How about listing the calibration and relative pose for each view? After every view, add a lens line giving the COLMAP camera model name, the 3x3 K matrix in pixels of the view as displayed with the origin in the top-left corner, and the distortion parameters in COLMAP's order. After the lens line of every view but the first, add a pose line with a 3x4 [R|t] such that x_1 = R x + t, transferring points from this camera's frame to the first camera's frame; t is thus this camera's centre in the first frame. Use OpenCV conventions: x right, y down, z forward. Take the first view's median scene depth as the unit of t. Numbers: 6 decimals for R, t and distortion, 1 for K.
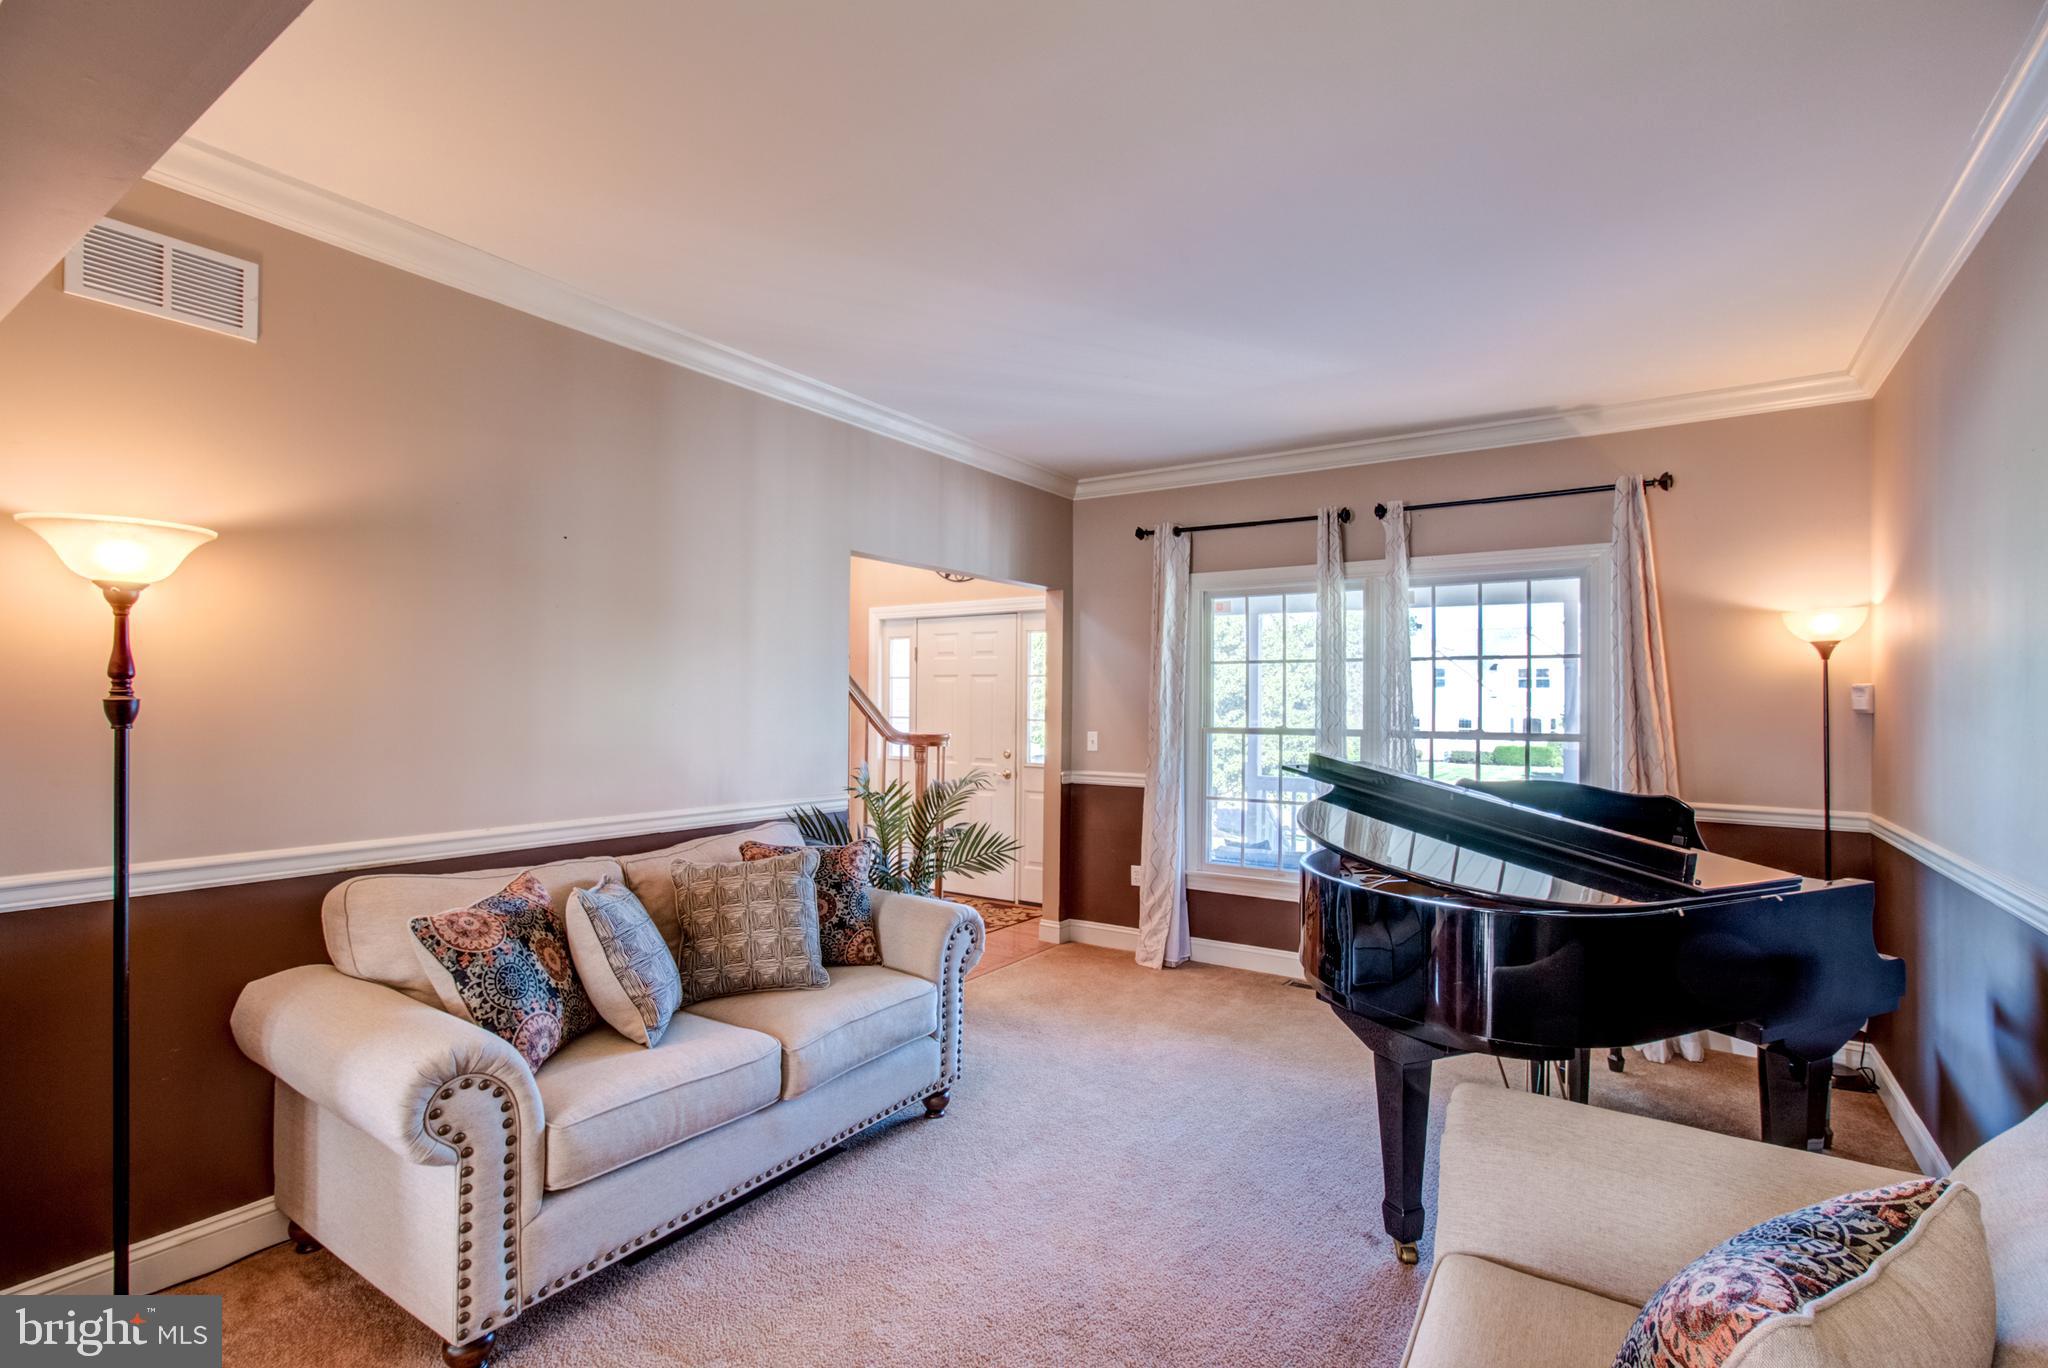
lens RADIAL K [[968.3, 0, 1024.0], [0, 968.3, 684.0], [0, 0, 1]] dist [-0.034805, 0.030778]
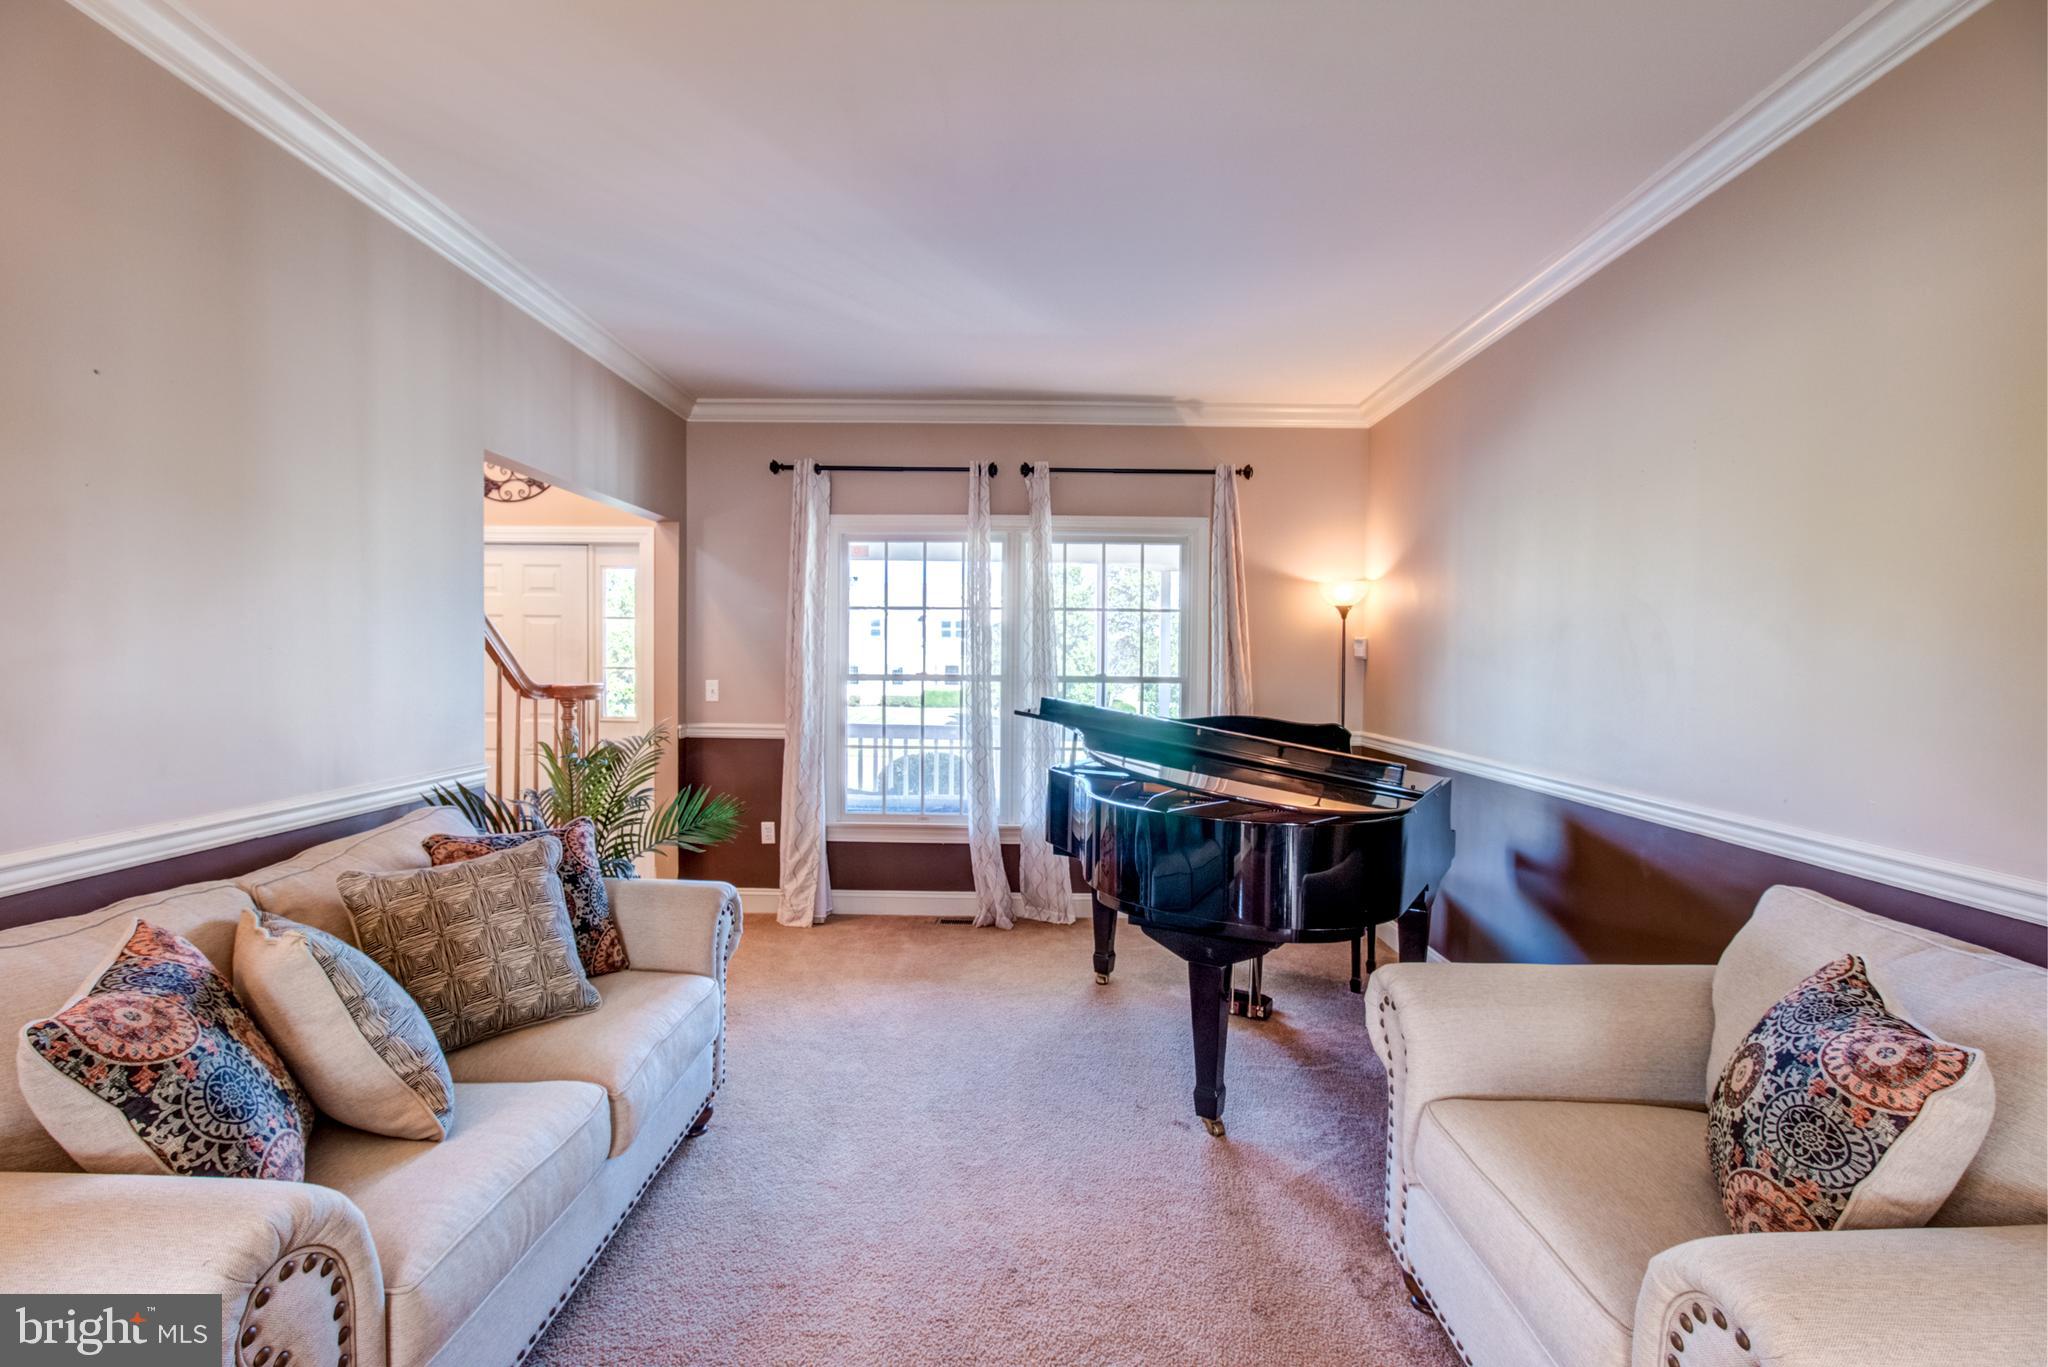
lens RADIAL K [[960.7, 0, 1022.3], [0, 960.7, 676.1], [0, 0, 1]] dist [0.000830, 0.000438]
pose [[0.828354, -0.011394, 0.560089, -0.325575], [-0.014324, 0.999035, 0.041508, 0.005421], [-0.560022, -0.042406, 0.827392, 0.153361]]
